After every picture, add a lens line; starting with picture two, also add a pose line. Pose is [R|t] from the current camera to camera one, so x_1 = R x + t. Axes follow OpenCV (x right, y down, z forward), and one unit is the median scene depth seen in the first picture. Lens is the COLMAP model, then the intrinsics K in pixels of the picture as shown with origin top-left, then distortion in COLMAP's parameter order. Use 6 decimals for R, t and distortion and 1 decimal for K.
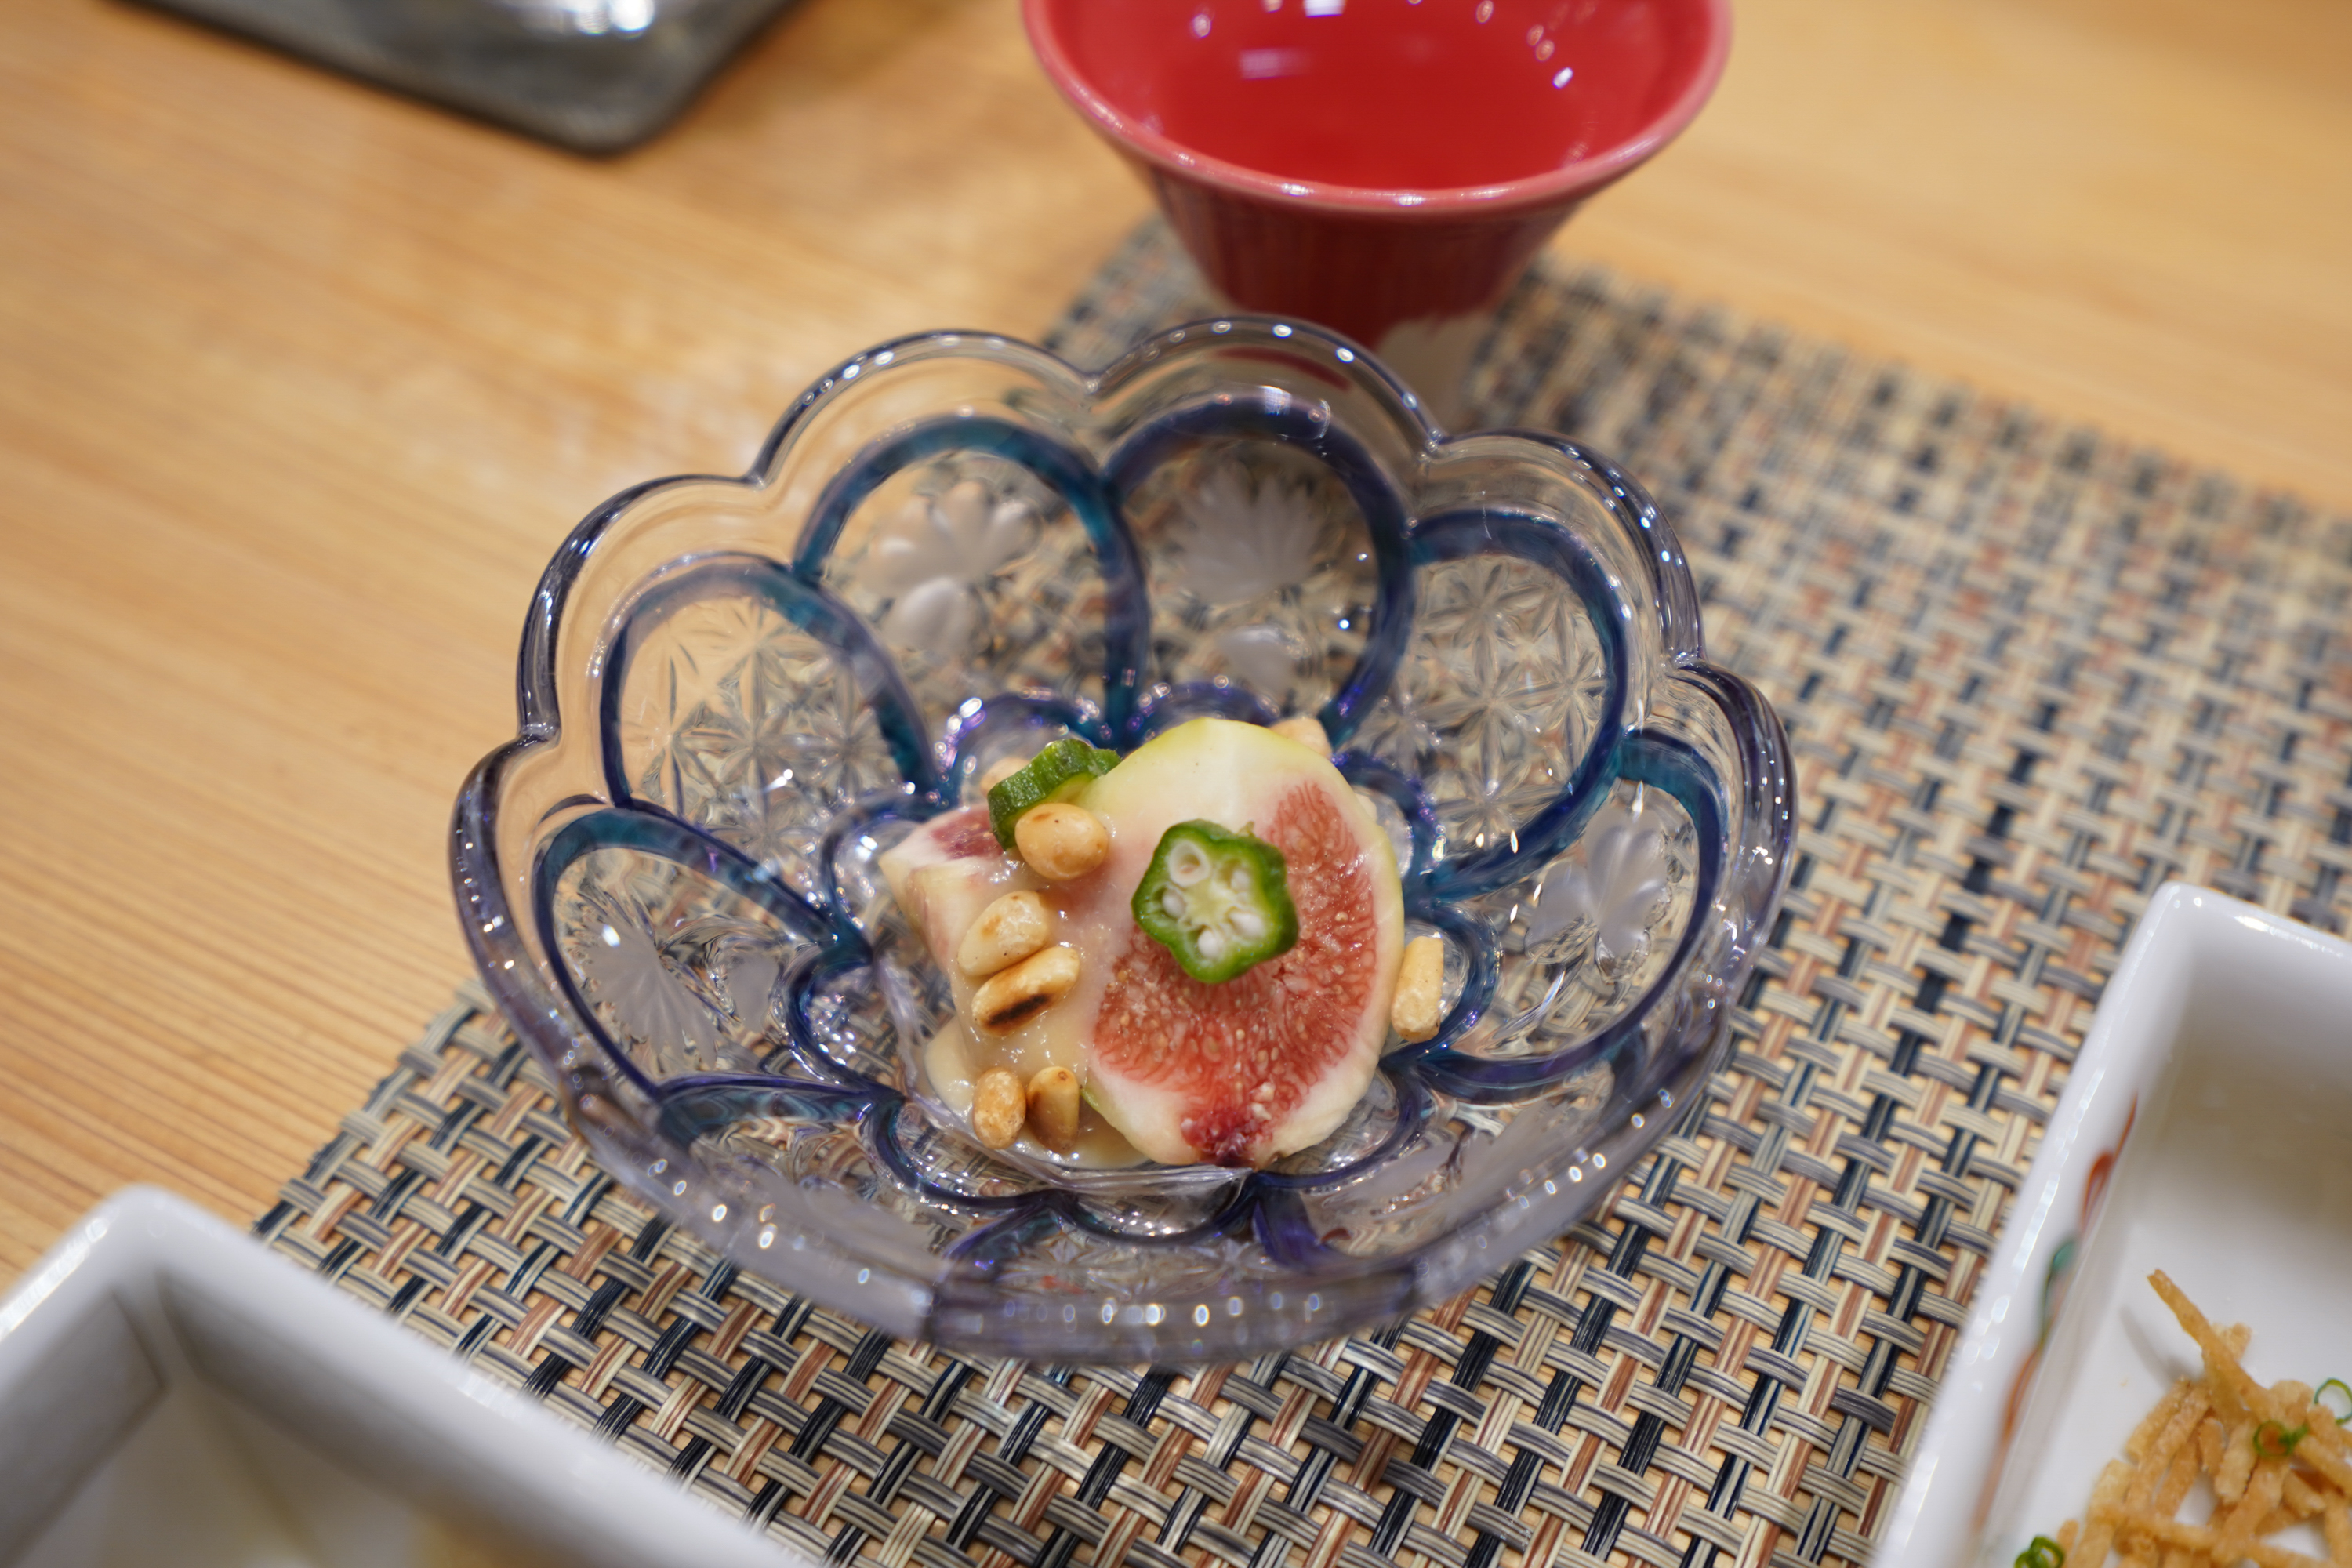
lens RADIAL K [[2379.2, 0, 1182.4], [0, 2379.2, 651.3], [0, 0, 1]] dist [-0.044791, 0.009993]
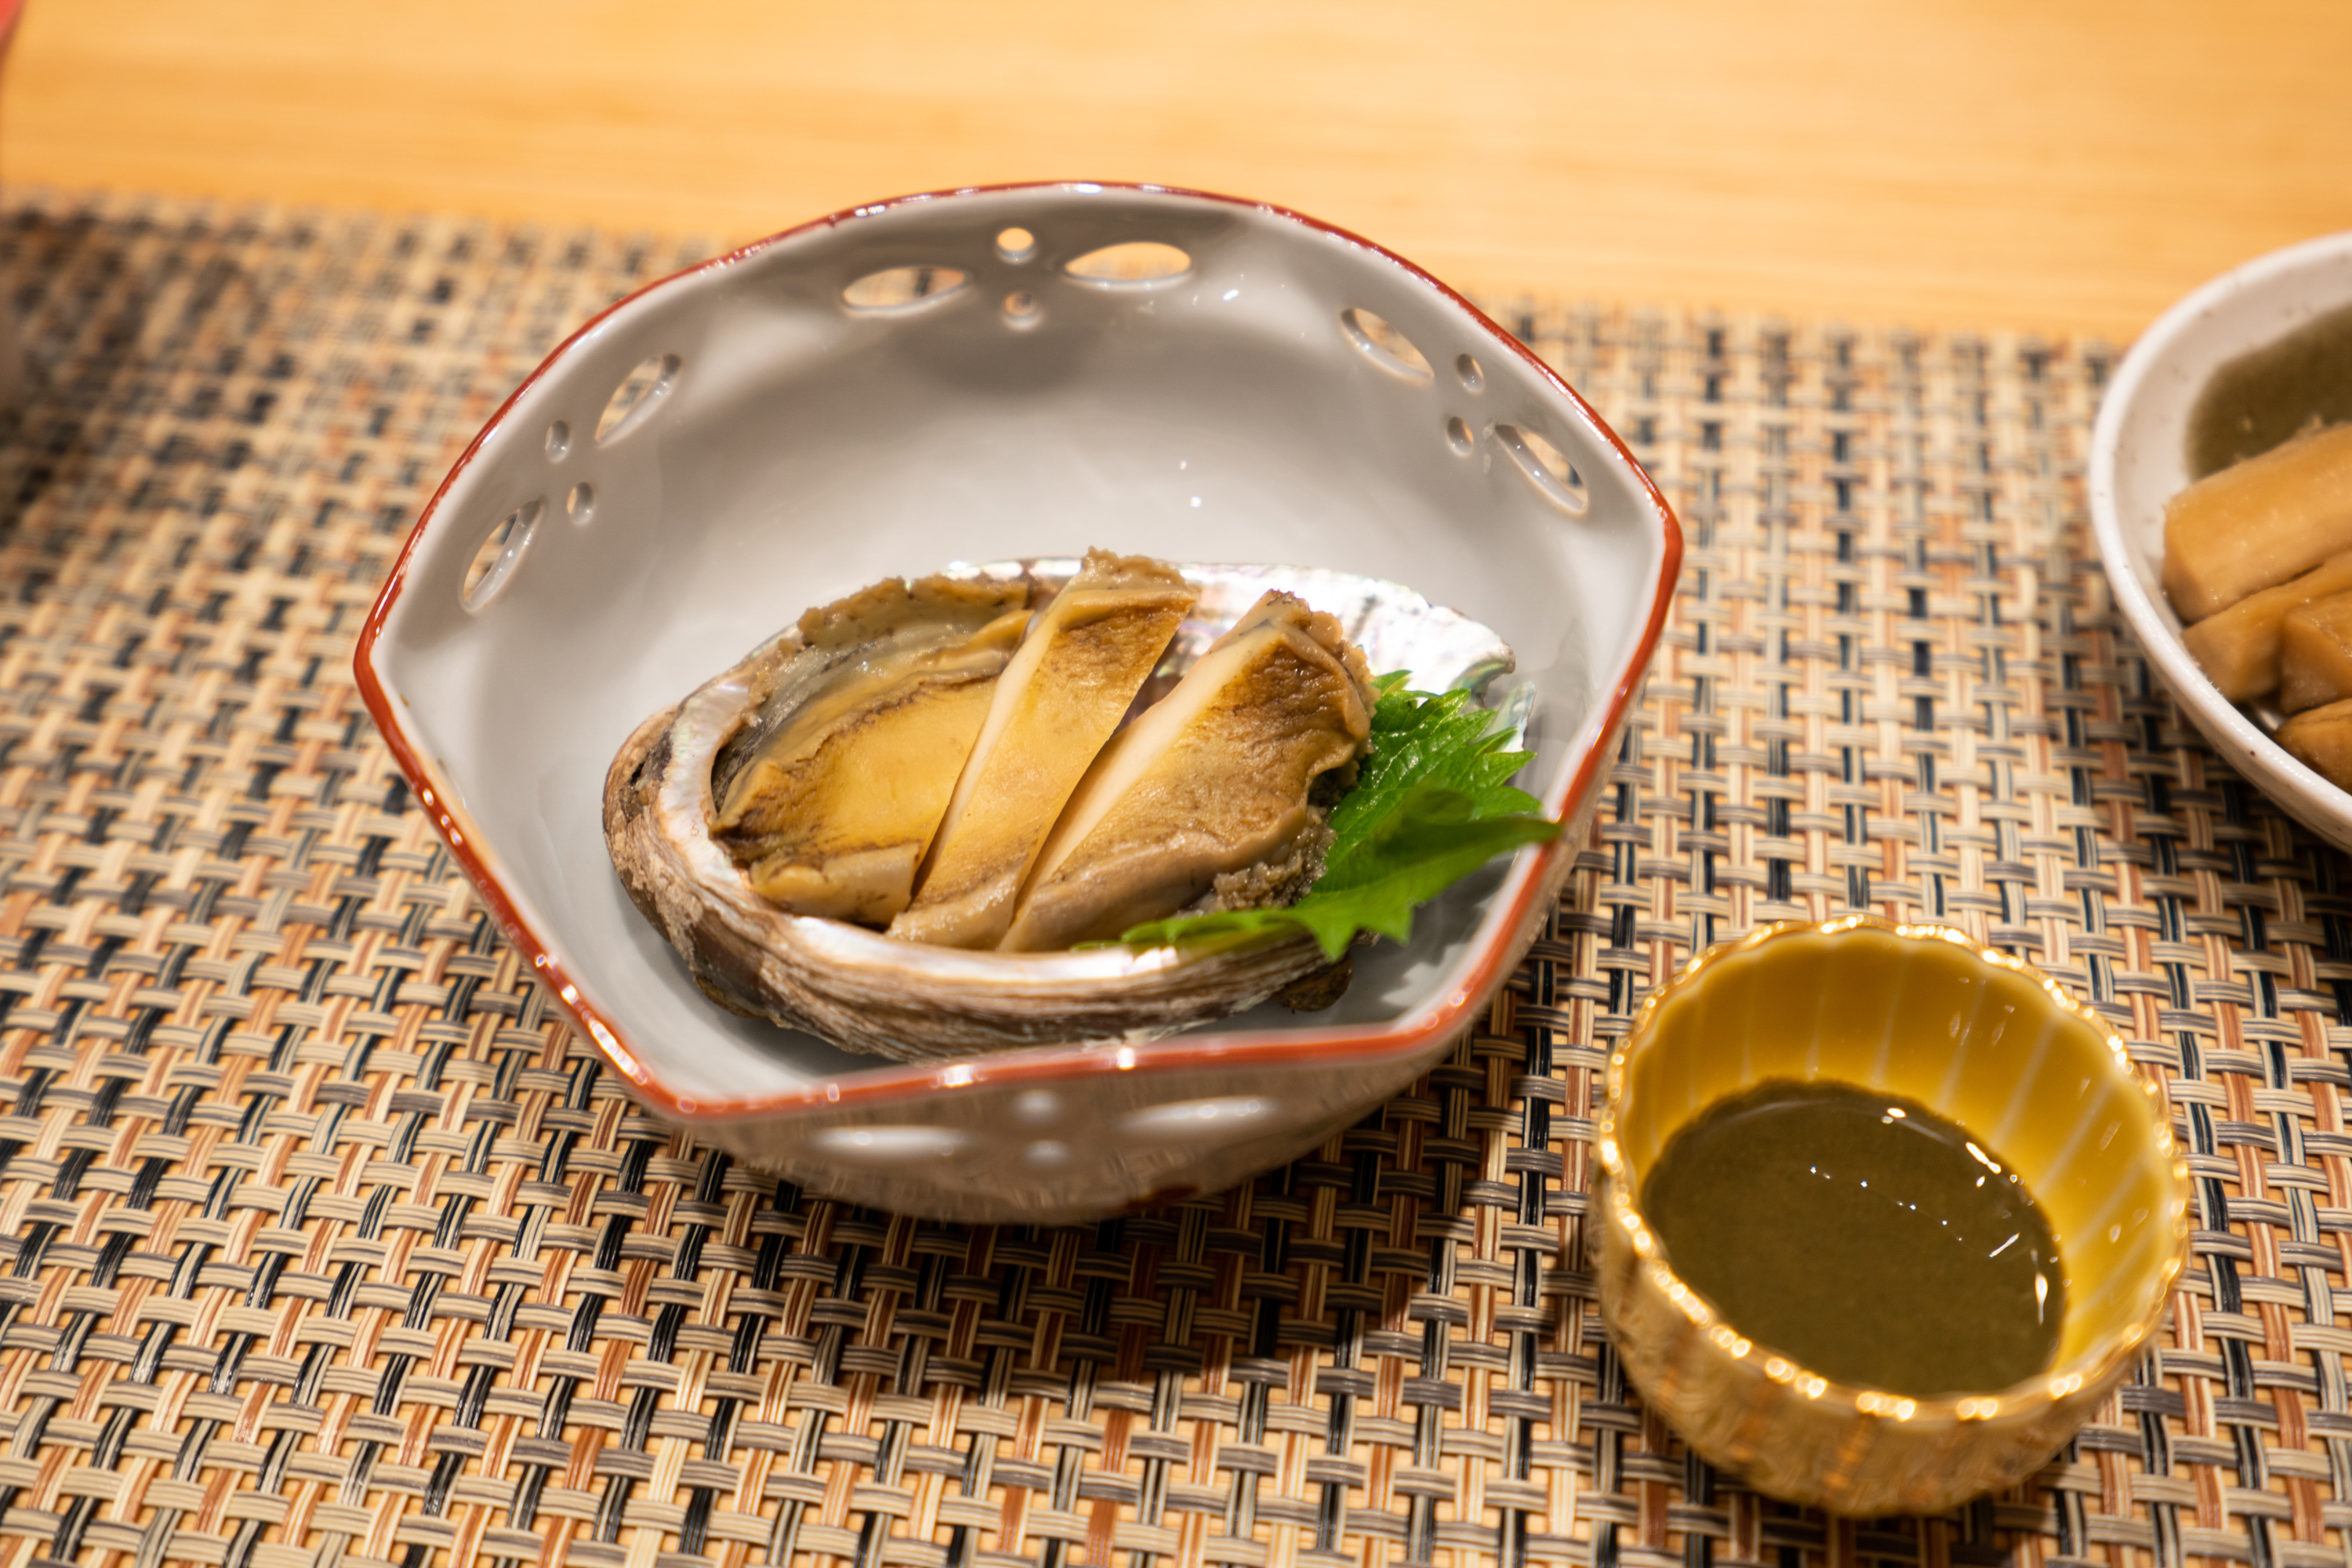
lens RADIAL K [[2386.2, 0, 1168.7], [0, 2386.2, 720.4], [0, 0, 1]] dist [-0.011619, 0.037341]
pose [[0.934477, -0.283965, 0.214747, 0.406234], [0.275934, 0.958828, 0.067149, 0.156597], [-0.224973, -0.003493, 0.974359, -0.191323]]
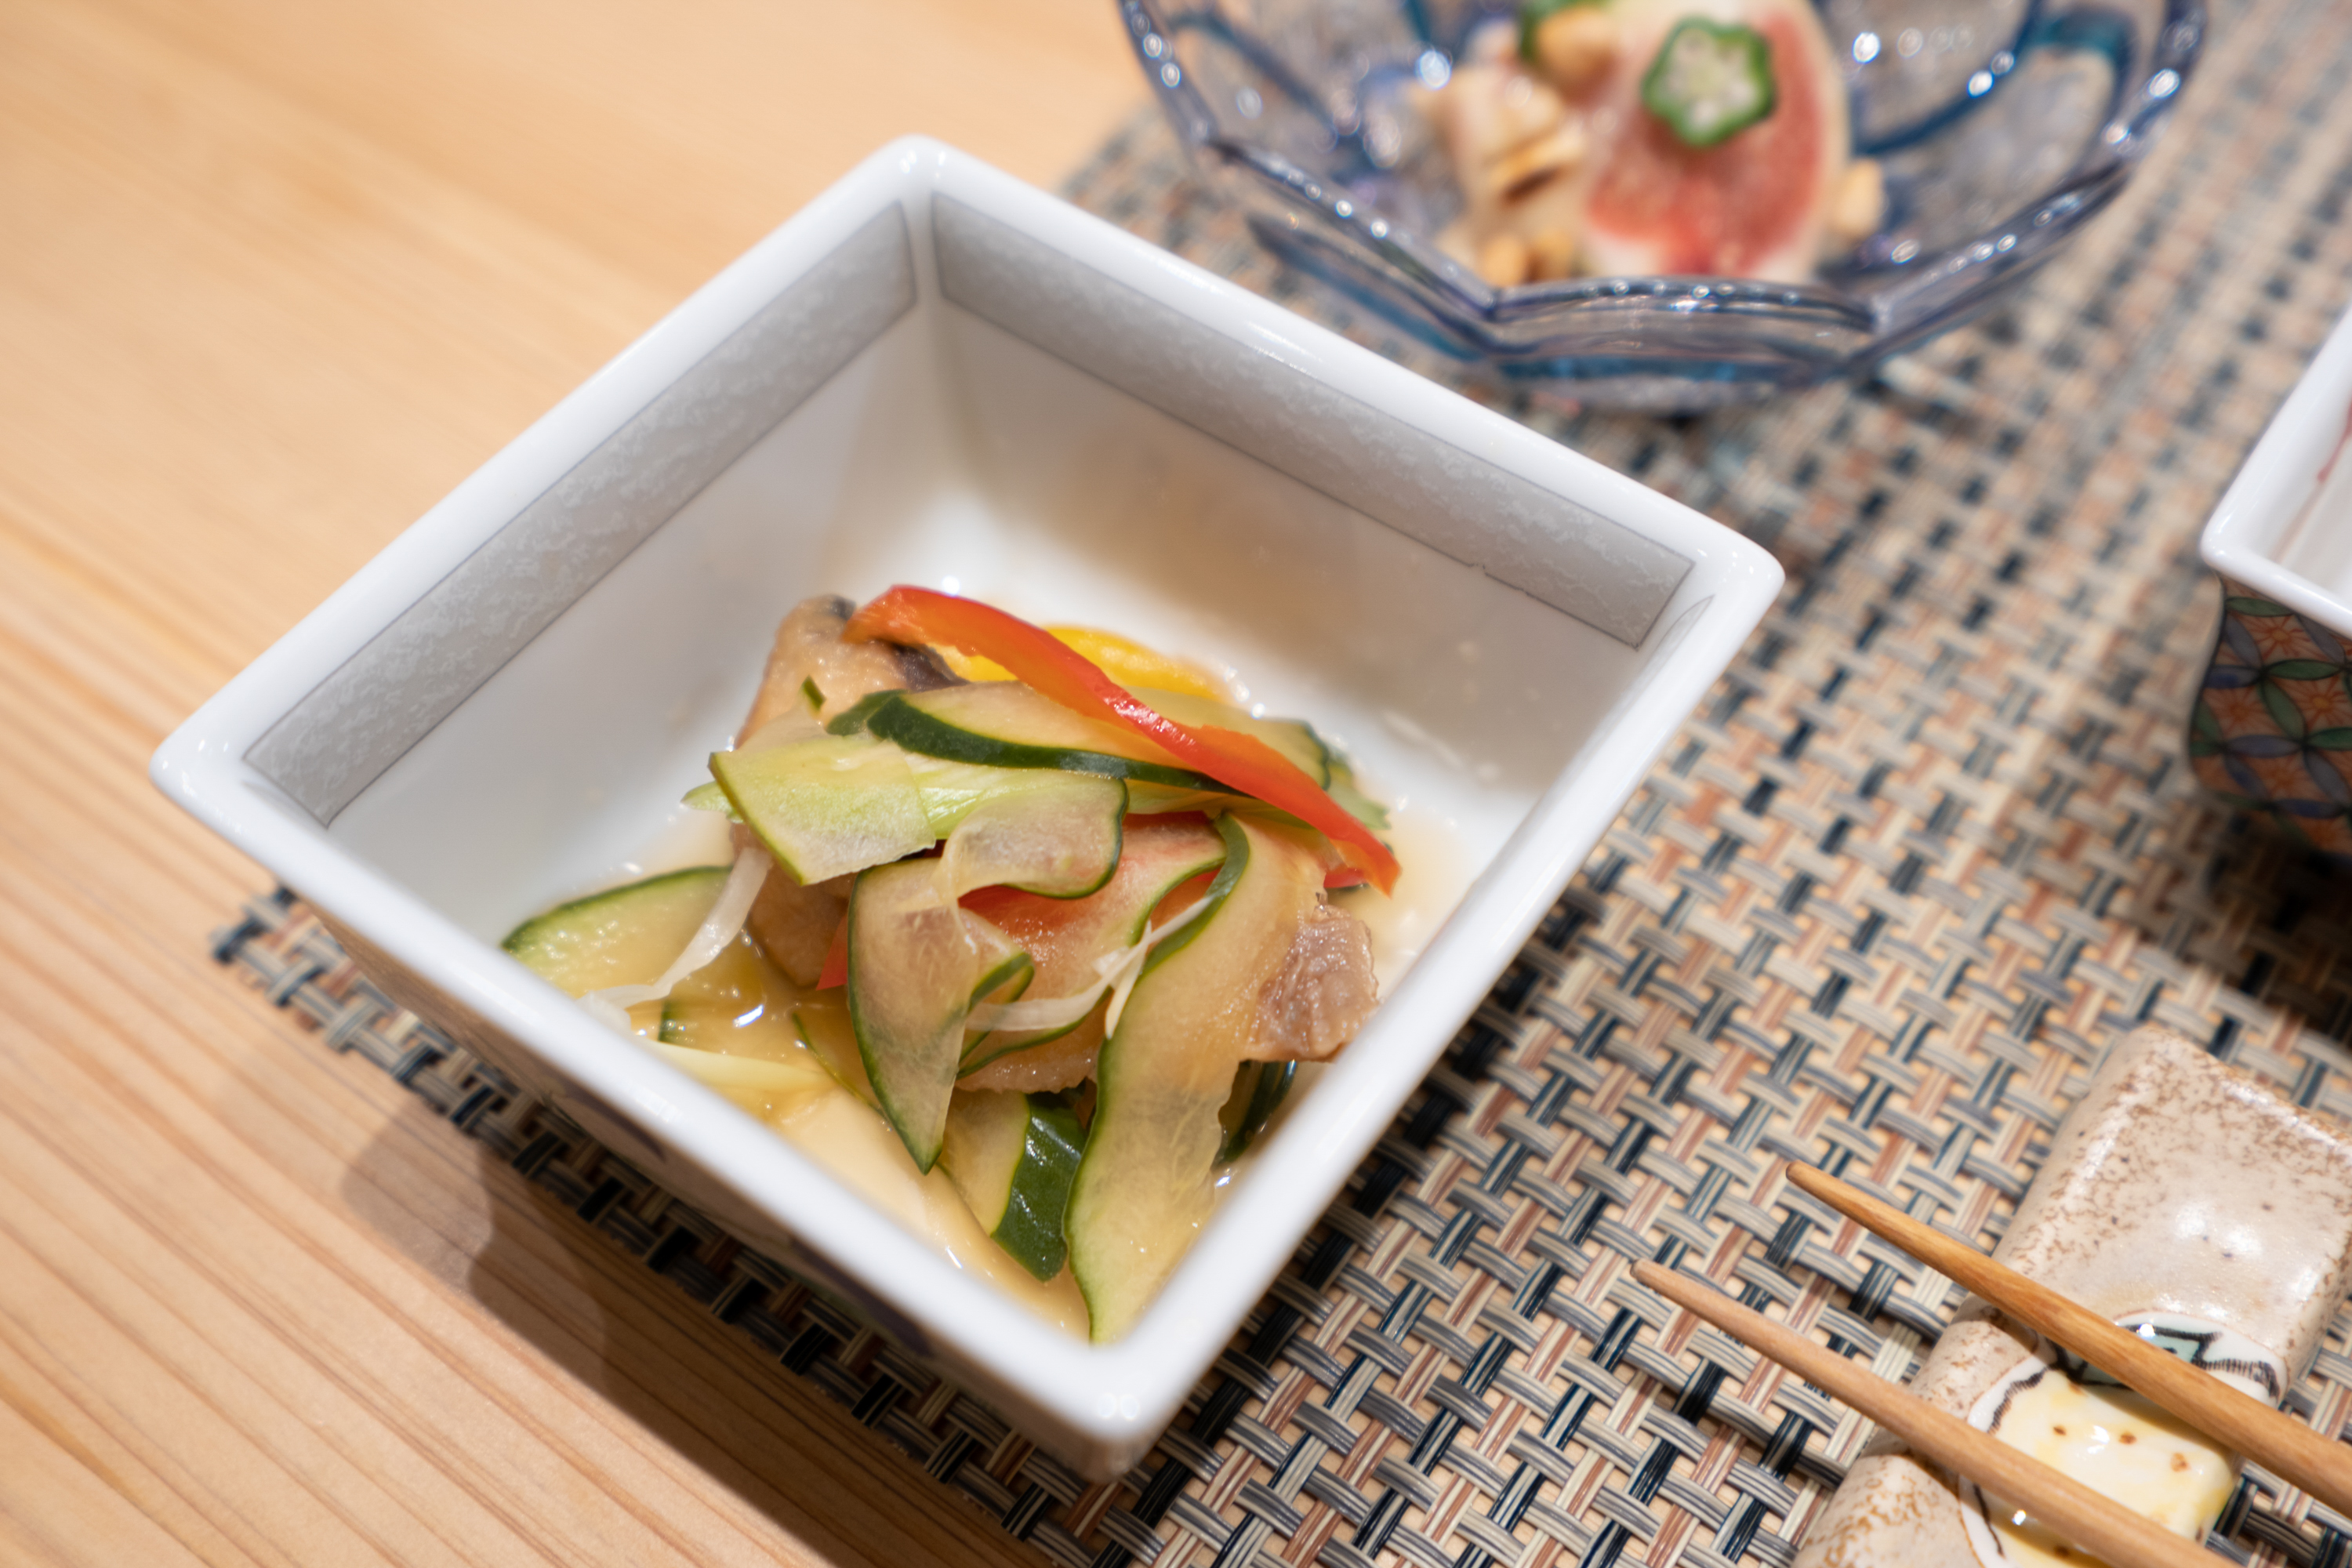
lens RADIAL K [[2386.2, 0, 1168.7], [0, 2386.2, 720.4], [0, 0, 1]] dist [-0.011619, 0.037341]
pose [[0.992609, 0.089460, -0.082005, -0.113573], [-0.082512, 0.992999, 0.084527, 0.299327], [0.088993, -0.077136, 0.993041, -0.238919]]
